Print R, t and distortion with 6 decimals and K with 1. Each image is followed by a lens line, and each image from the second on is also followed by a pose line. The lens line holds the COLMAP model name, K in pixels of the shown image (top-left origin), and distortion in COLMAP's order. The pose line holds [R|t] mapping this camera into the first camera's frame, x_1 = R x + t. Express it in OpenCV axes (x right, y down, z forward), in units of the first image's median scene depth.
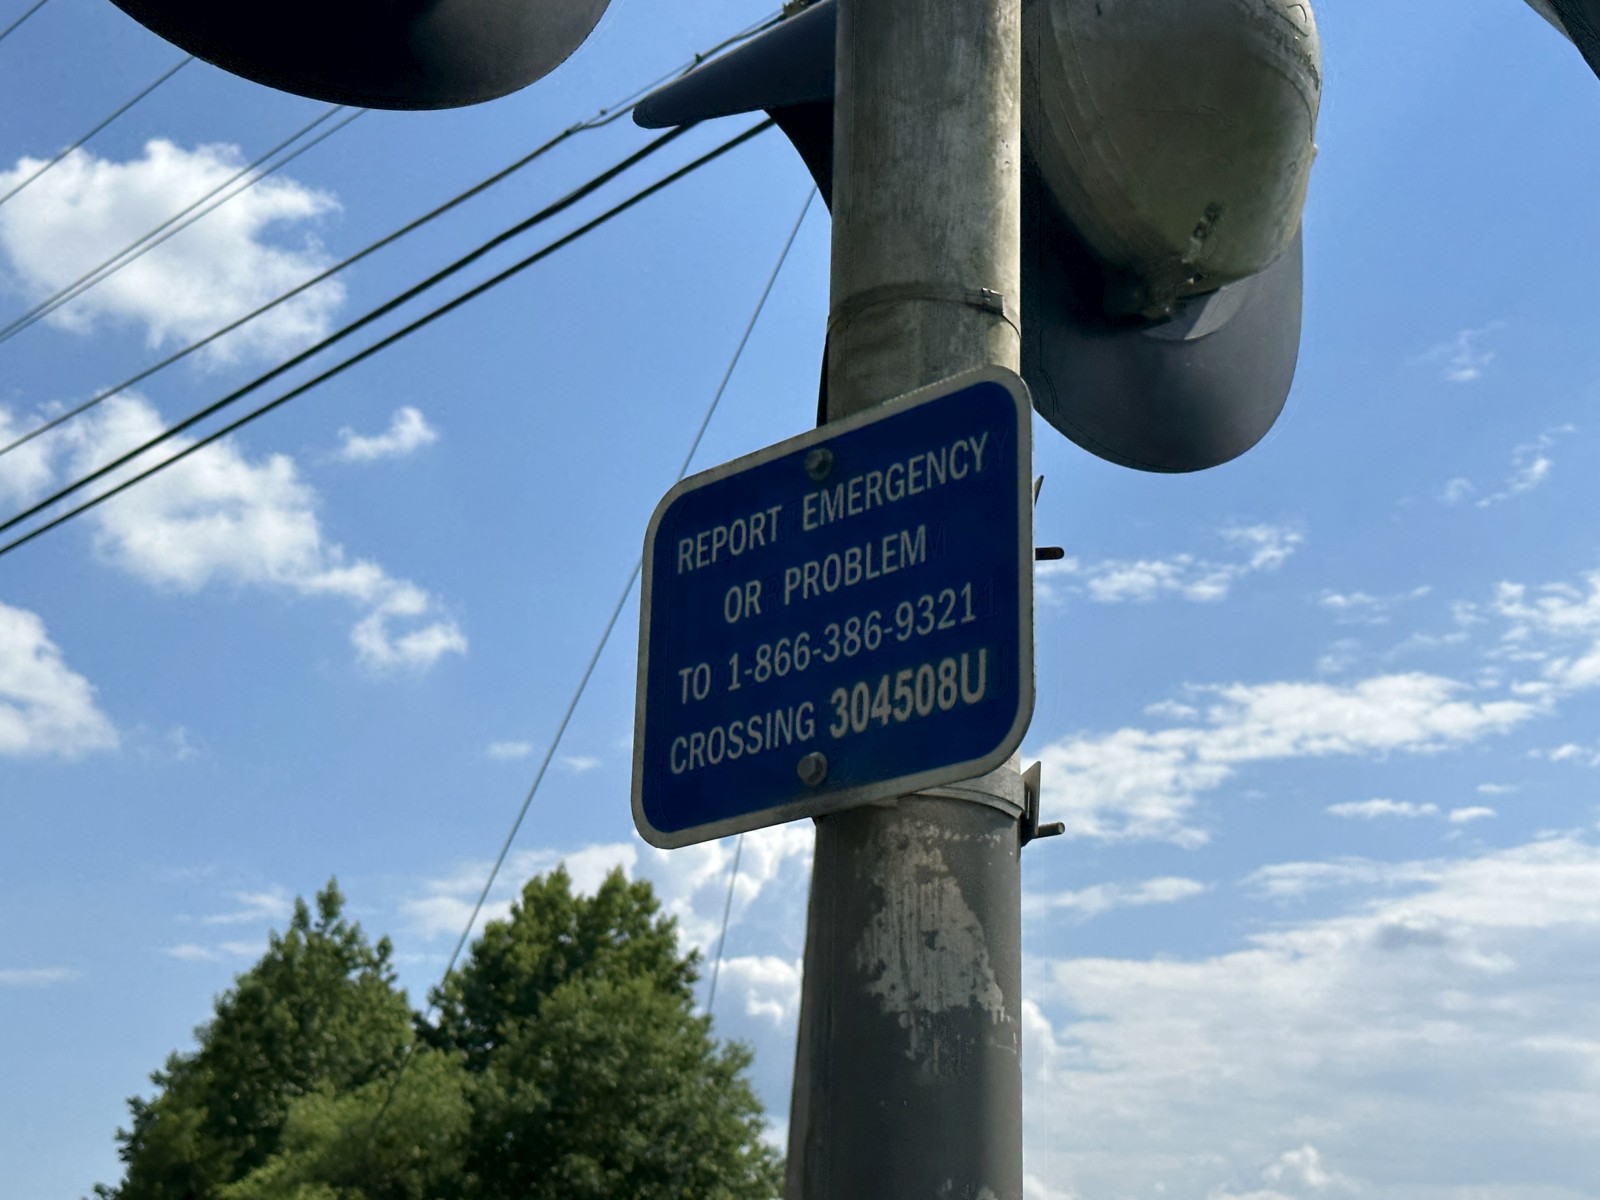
lens RADIAL K [[2452.7, 0, 754.0], [0, 2452.7, 599.9], [0, 0, 1]] dist [0.172192, 0.022732]
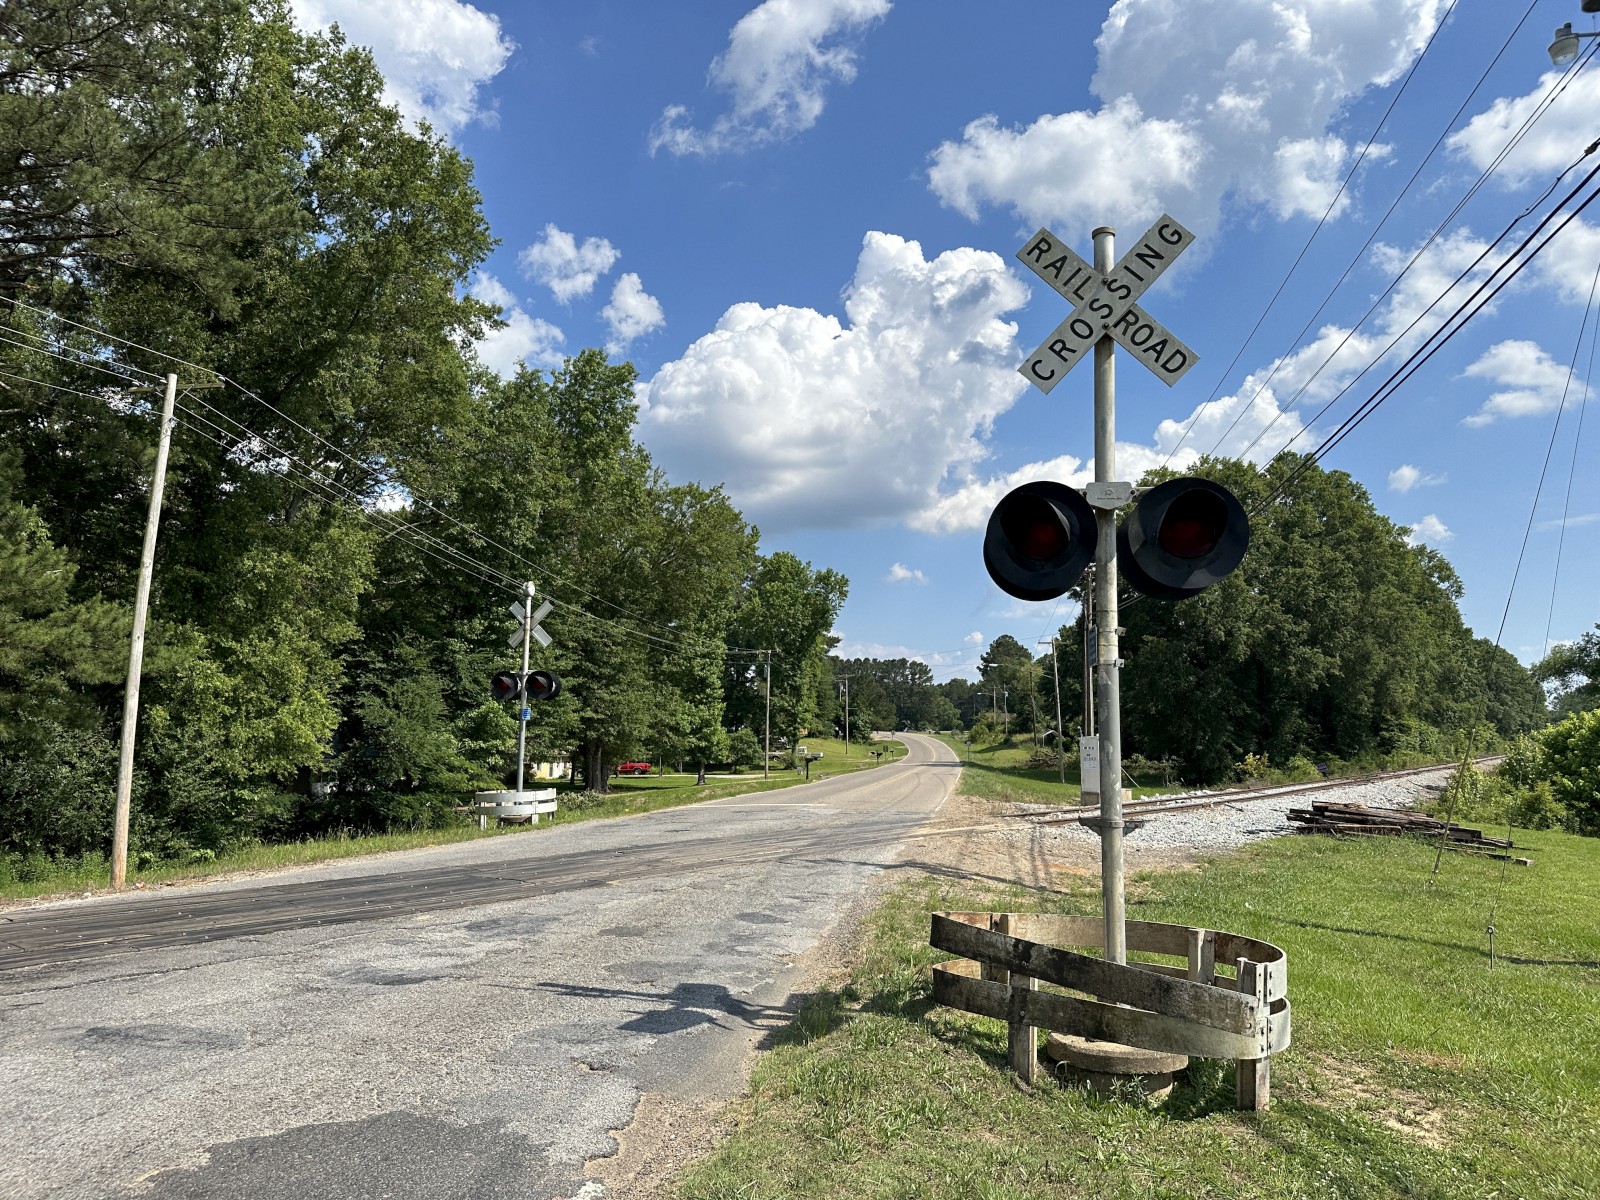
lens RADIAL K [[1109.1, 0, 804.1], [0, 1109.1, 588.3], [0, 0, 1]] dist [0.146062, -0.217212]
pose [[0.614723, -0.124888, -0.778793, 0.108288], [0.264039, 0.963000, 0.053986, -0.029494], [0.743235, -0.238818, 0.624954, -0.100580]]
